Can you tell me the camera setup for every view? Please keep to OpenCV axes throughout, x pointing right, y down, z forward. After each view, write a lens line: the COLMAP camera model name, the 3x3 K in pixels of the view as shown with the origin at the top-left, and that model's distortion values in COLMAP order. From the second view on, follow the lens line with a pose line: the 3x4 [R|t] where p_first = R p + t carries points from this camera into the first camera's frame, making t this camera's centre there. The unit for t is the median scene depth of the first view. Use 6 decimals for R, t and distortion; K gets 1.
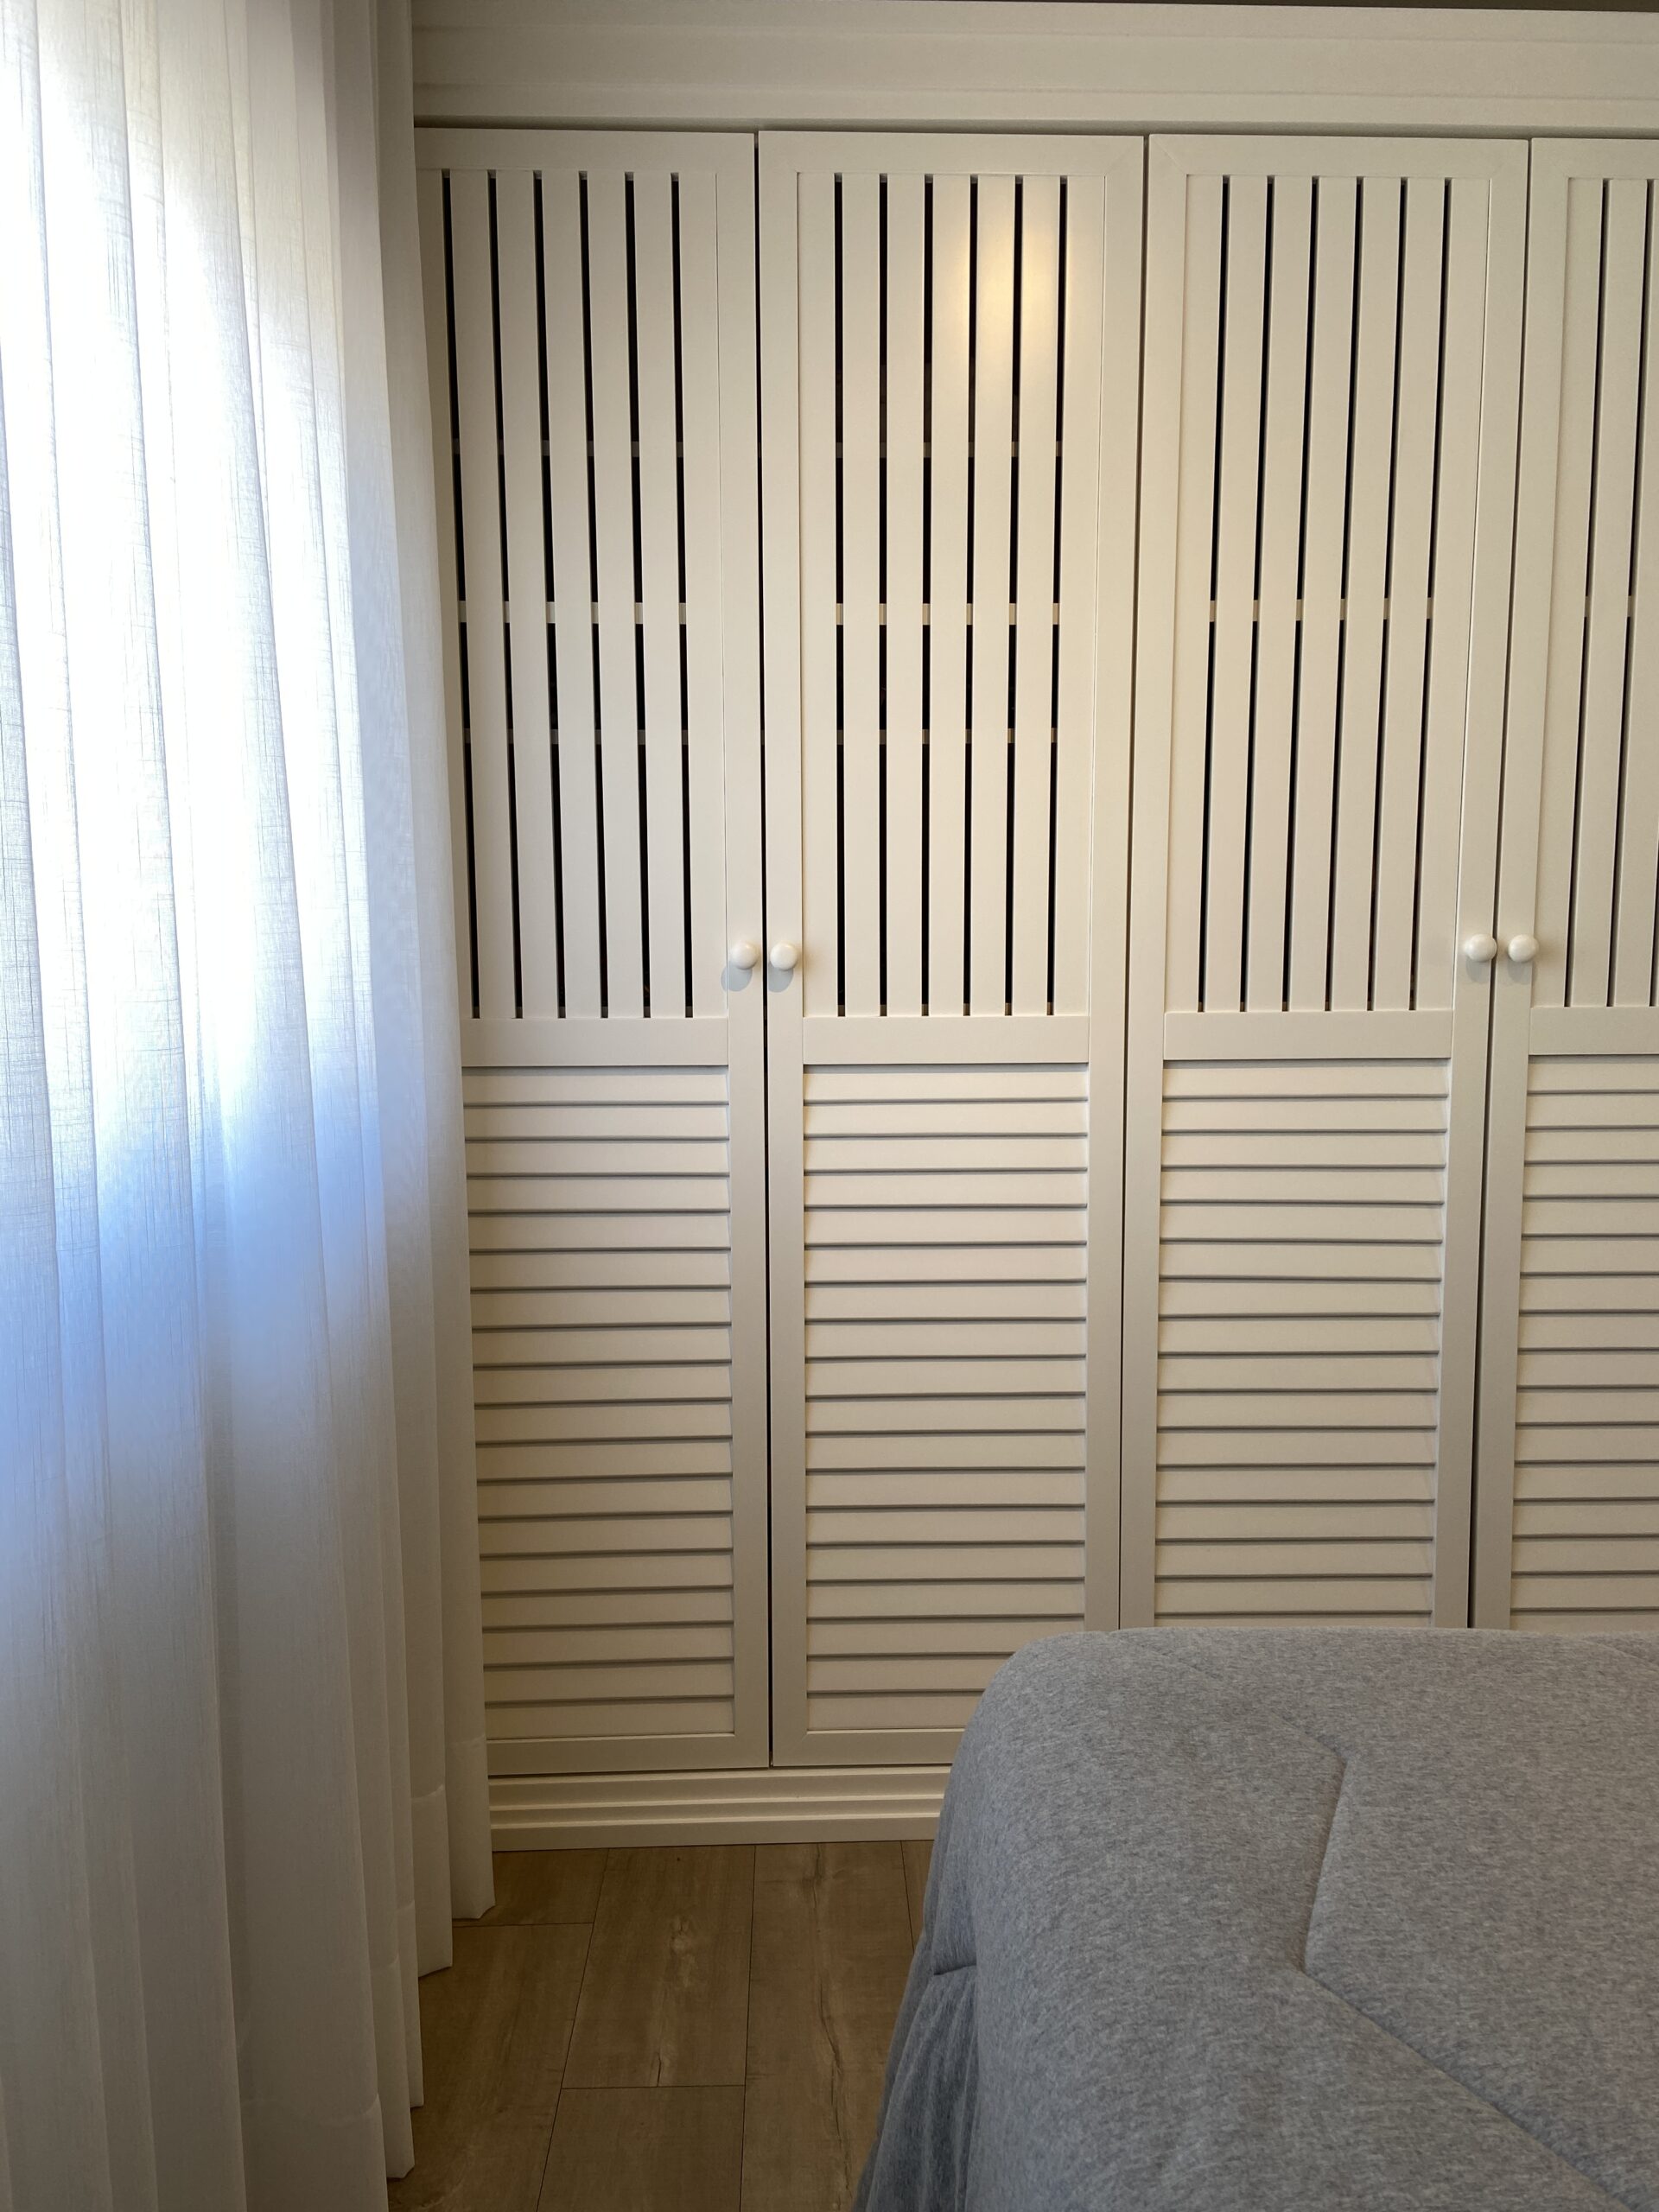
lens RADIAL K [[1655.0, 0, 829.8], [0, 1655.0, 1106.3], [0, 0, 1]] dist [0.109652, -0.126660]
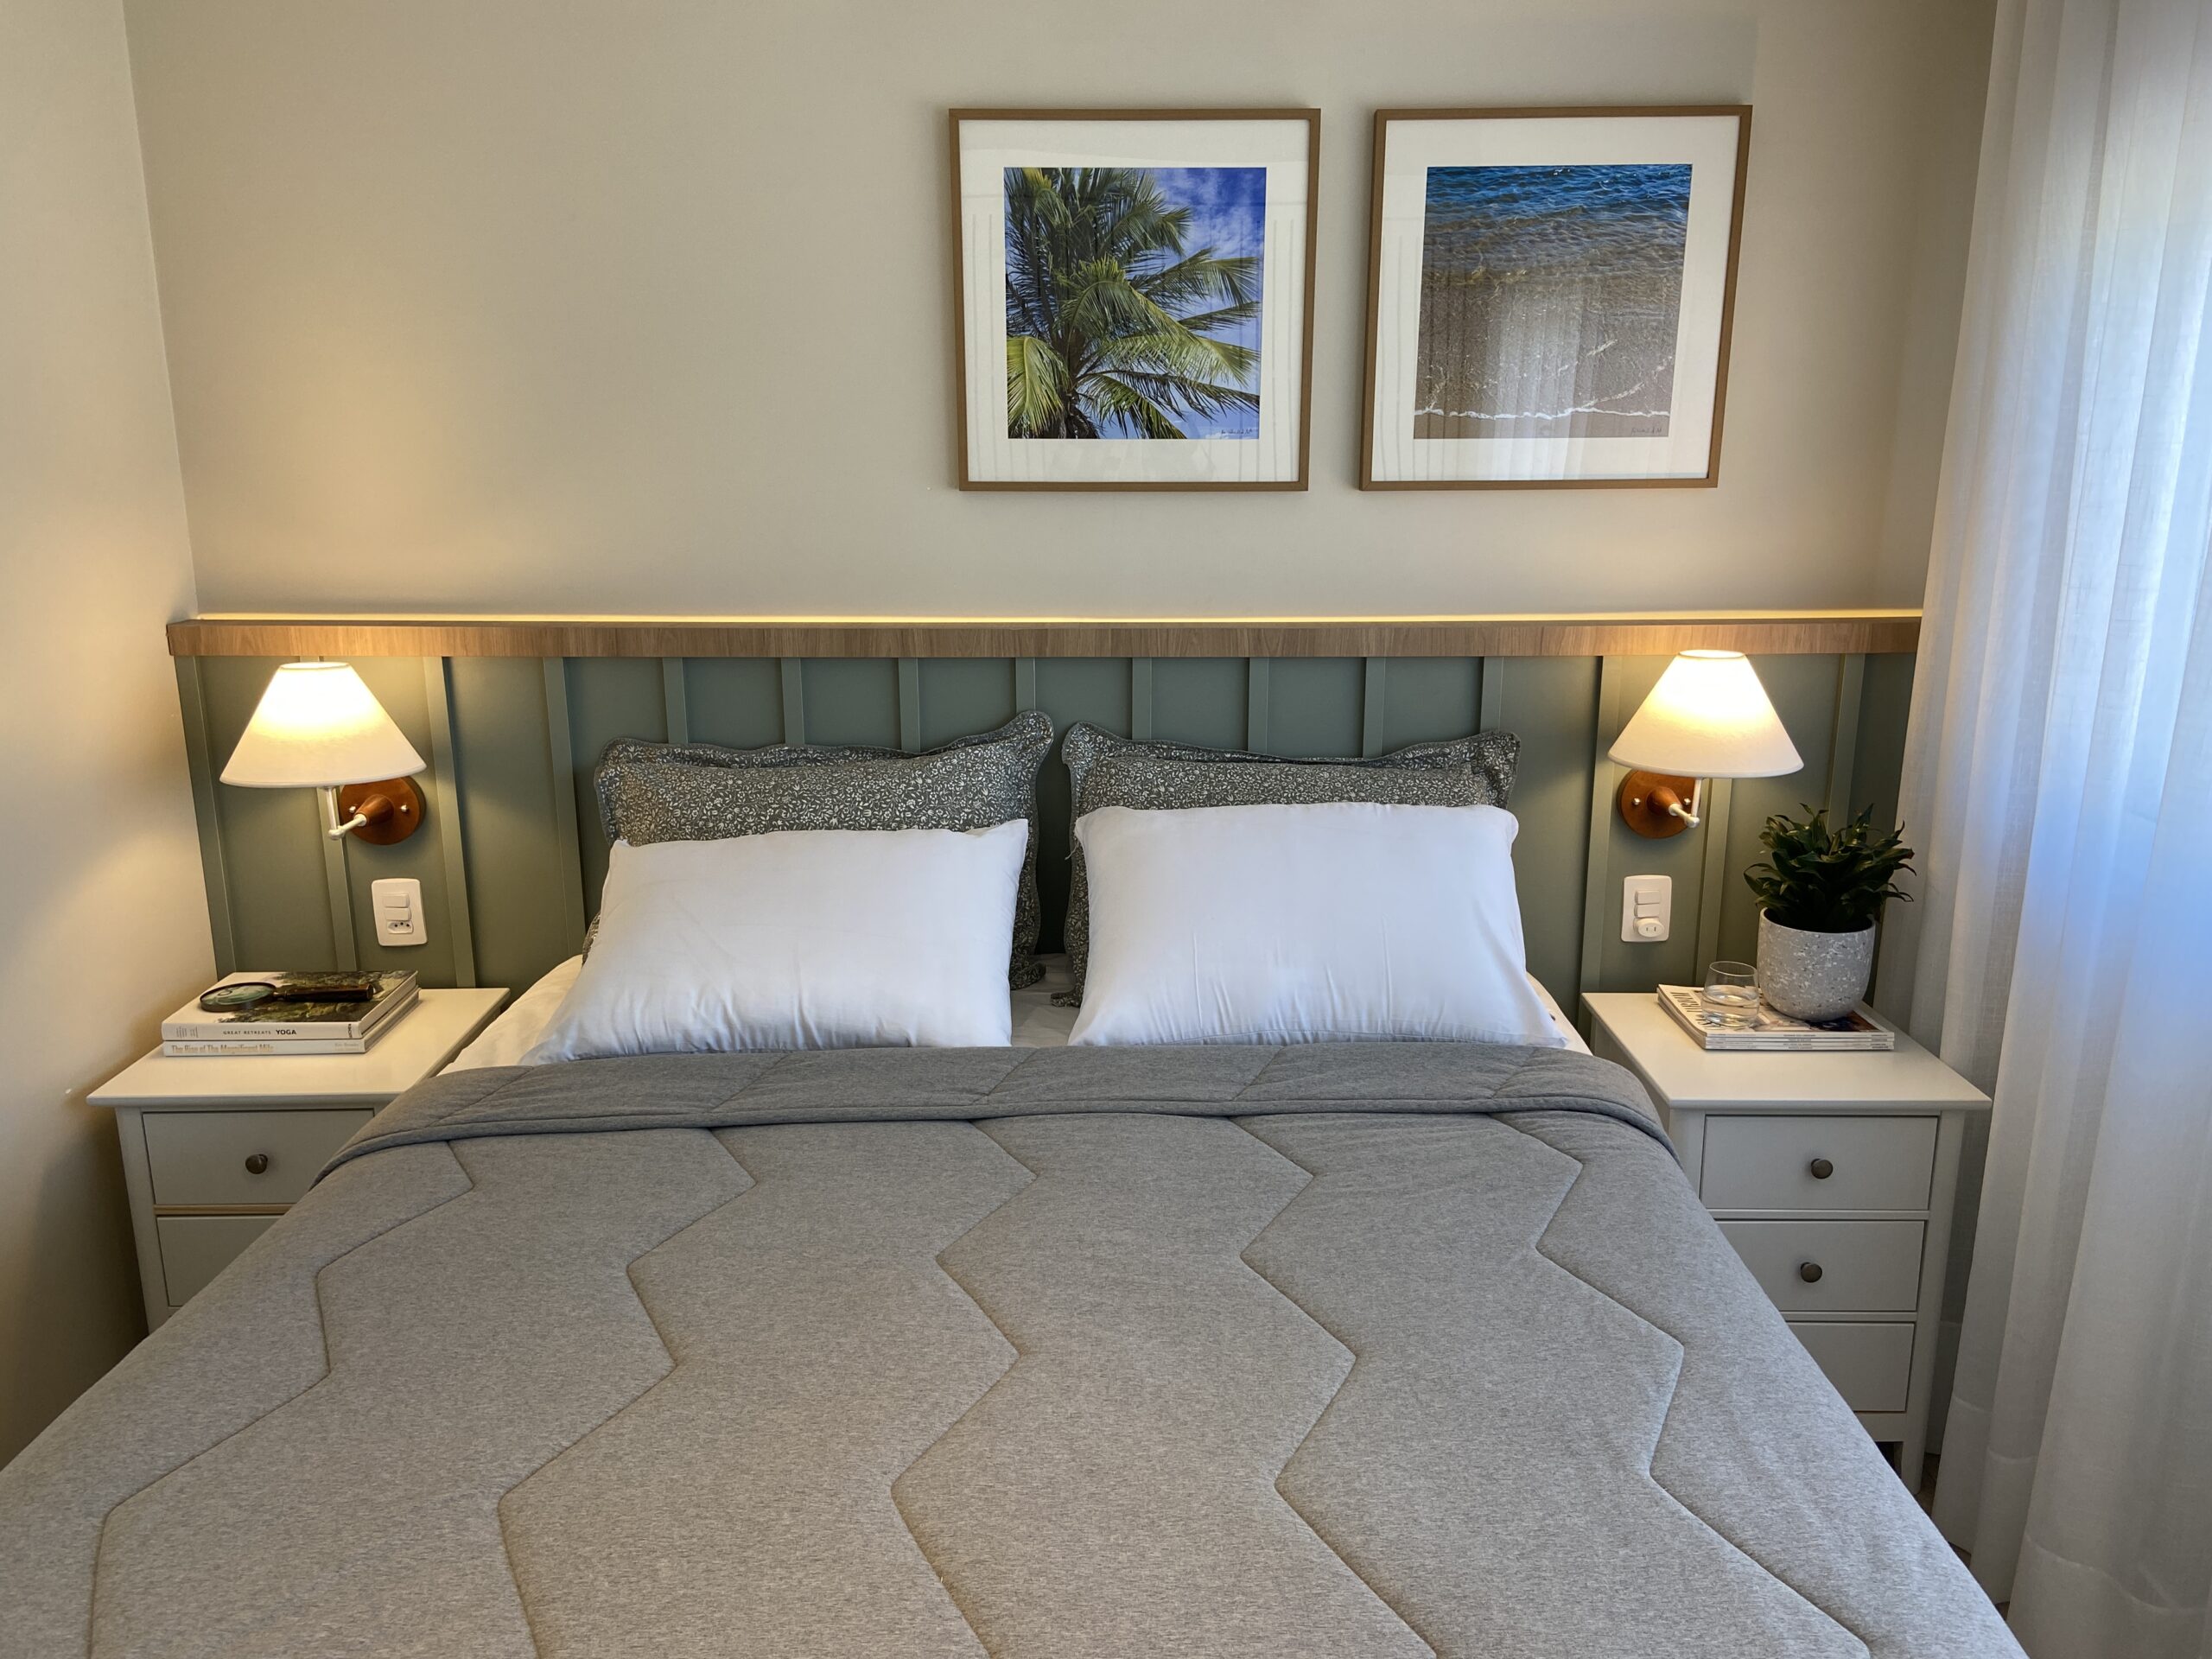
lens RADIAL K [[1655.0, 0, 1101.6], [0, 1655.0, 821.8], [0, 0, 1]] dist [0.109652, -0.126660]
pose [[-0.999363, -0.002958, 0.035573, 0.832678], [0.009617, 0.937406, 0.348105, -0.634807], [-0.034376, 0.348225, -0.936780, 2.000190]]
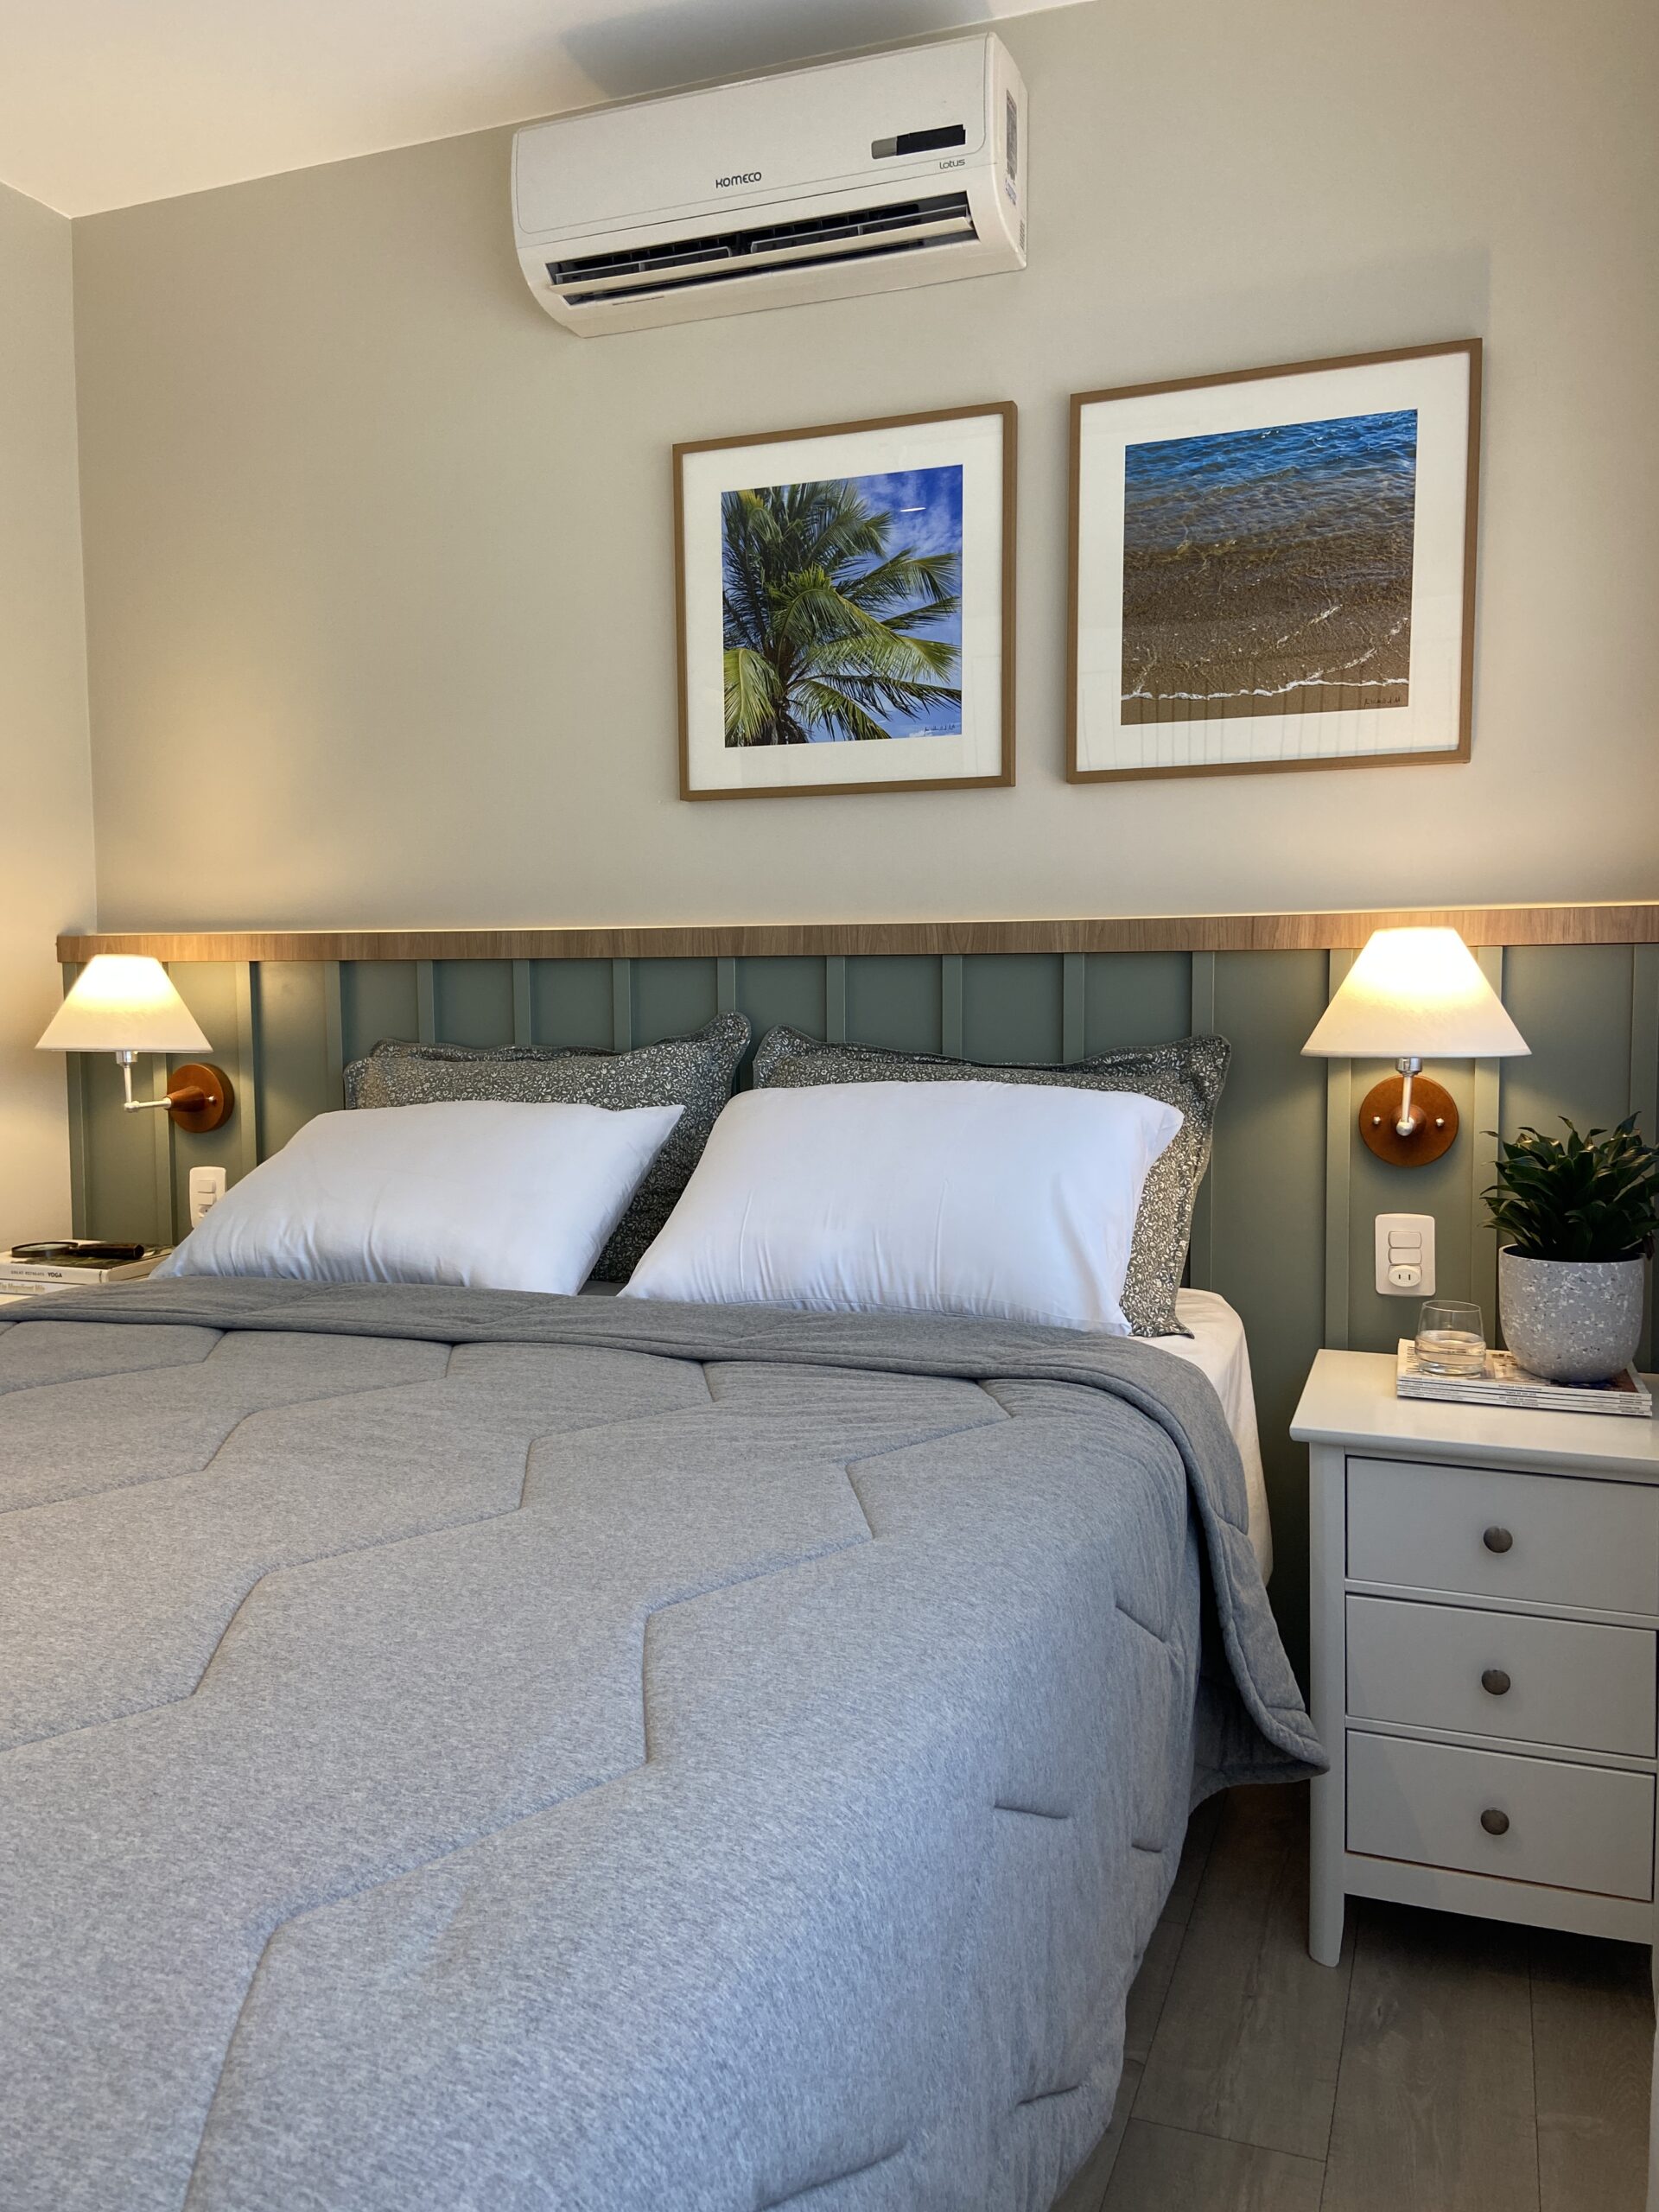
lens RADIAL K [[1655.0, 0, 829.6], [0, 1655.0, 1098.8], [0, 0, 1]] dist [0.109652, -0.126660]
pose [[-0.924023, -0.017645, 0.381930, -0.248040], [0.052017, 0.983845, 0.171300, -0.118469], [-0.378782, 0.178152, -0.908177, 1.776707]]
